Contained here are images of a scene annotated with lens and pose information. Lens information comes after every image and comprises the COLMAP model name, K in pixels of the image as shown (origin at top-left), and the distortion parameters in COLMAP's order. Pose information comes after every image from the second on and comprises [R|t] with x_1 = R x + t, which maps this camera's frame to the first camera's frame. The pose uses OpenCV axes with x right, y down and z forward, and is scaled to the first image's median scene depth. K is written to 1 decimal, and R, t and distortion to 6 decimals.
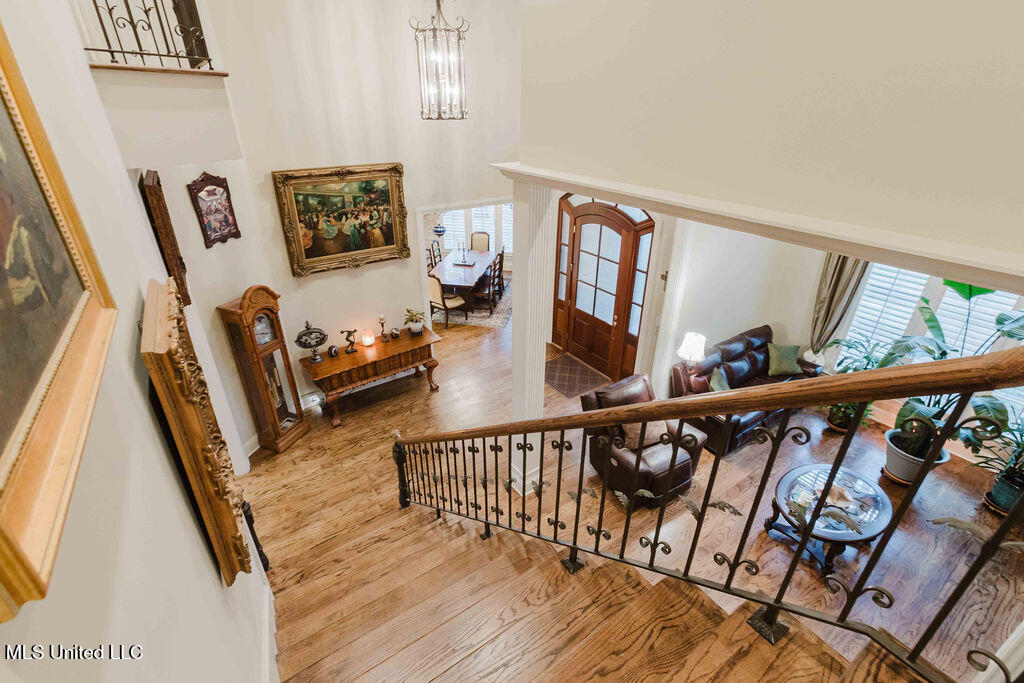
lens RADIAL K [[454.6, 0, 512.4], [0, 454.6, 337.1], [0, 0, 1]] dist [0.000241, 0.000494]
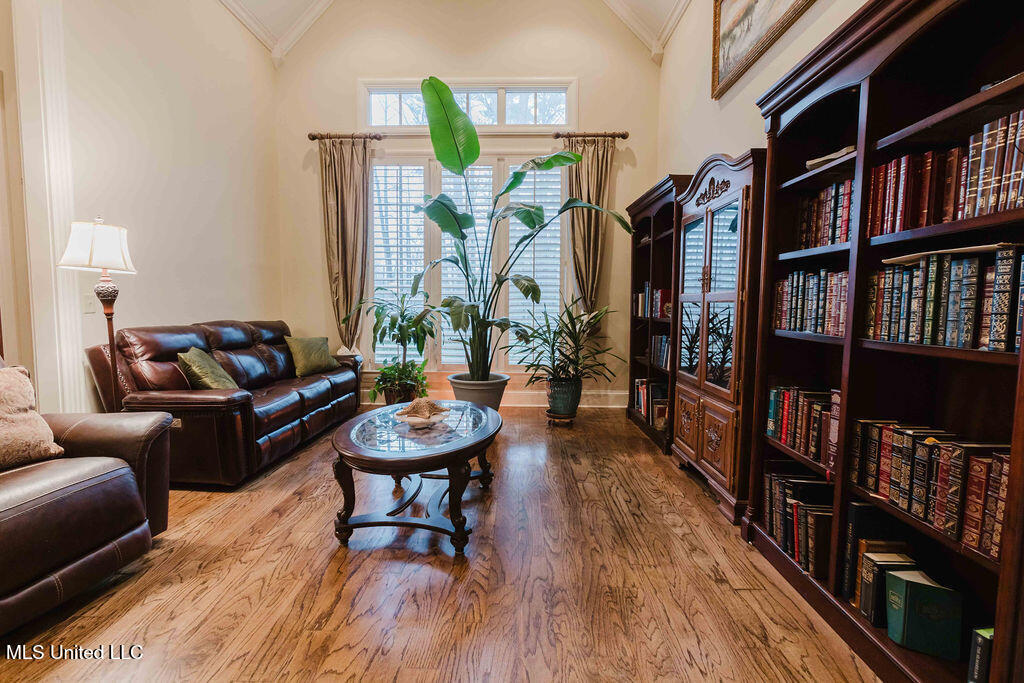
lens RADIAL K [[454.6, 0, 512.1], [0, 454.6, 340.4], [0, 0, 1]] dist [0.000241, 0.000494]
pose [[0.578913, -0.060900, 0.813112, 0.206091], [0.354115, 0.917035, -0.183436, 0.274149], [-0.734481, 0.394129, 0.552449, 0.377383]]
